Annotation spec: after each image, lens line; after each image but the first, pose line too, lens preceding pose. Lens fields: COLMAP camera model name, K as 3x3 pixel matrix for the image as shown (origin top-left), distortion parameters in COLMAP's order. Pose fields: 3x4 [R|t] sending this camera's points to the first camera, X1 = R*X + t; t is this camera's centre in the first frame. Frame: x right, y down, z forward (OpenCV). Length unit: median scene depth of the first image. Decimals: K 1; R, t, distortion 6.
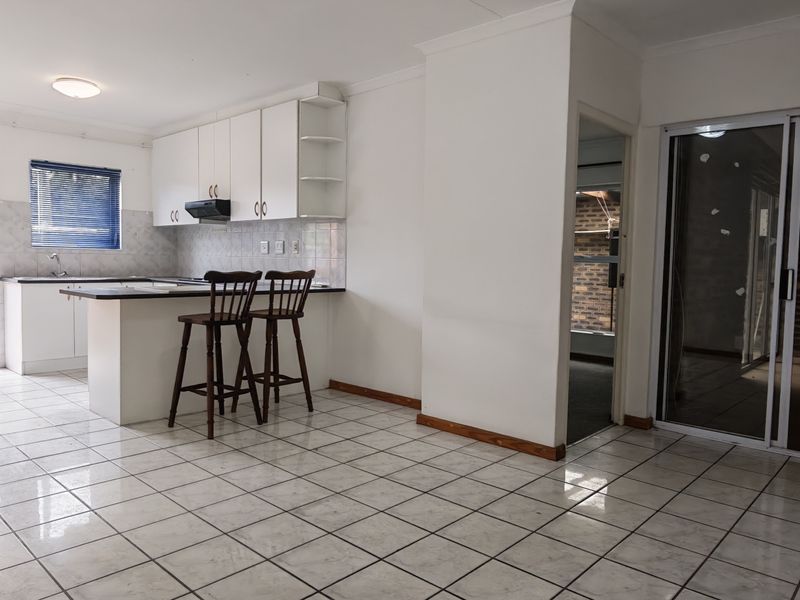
lens RADIAL K [[589.6, 0, 407.8], [0, 589.6, 298.3], [0, 0, 1]] dist [-0.005082, -0.003294]
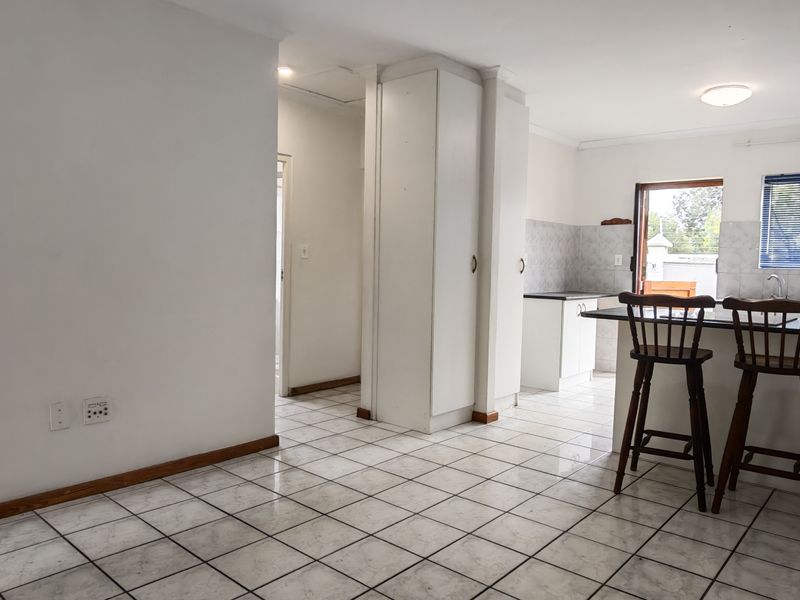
lens RADIAL K [[589.6, 0, 407.8], [0, 589.6, 298.3], [0, 0, 1]] dist [-0.005082, -0.003294]
pose [[0.026288, 0.039815, -0.998861, 0.299150], [-0.084103, 0.995752, 0.037477, -0.026485], [0.996110, 0.083022, 0.029525, 0.413922]]
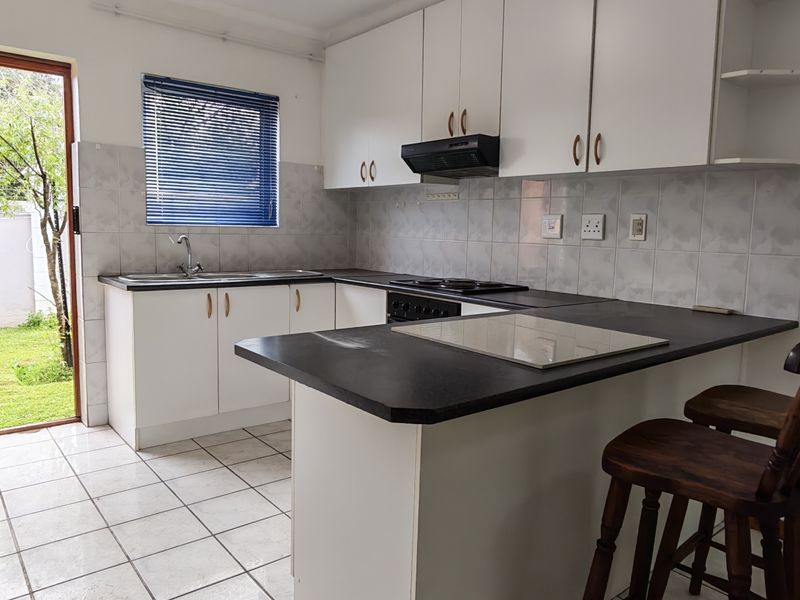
lens RADIAL K [[589.6, 0, 407.8], [0, 589.6, 298.3], [0, 0, 1]] dist [-0.005082, -0.003294]
pose [[0.990965, 0.020051, -0.132614, -0.297838], [-0.012859, 0.998411, 0.054872, -0.048291], [0.133503, -0.052671, 0.989648, 0.442293]]
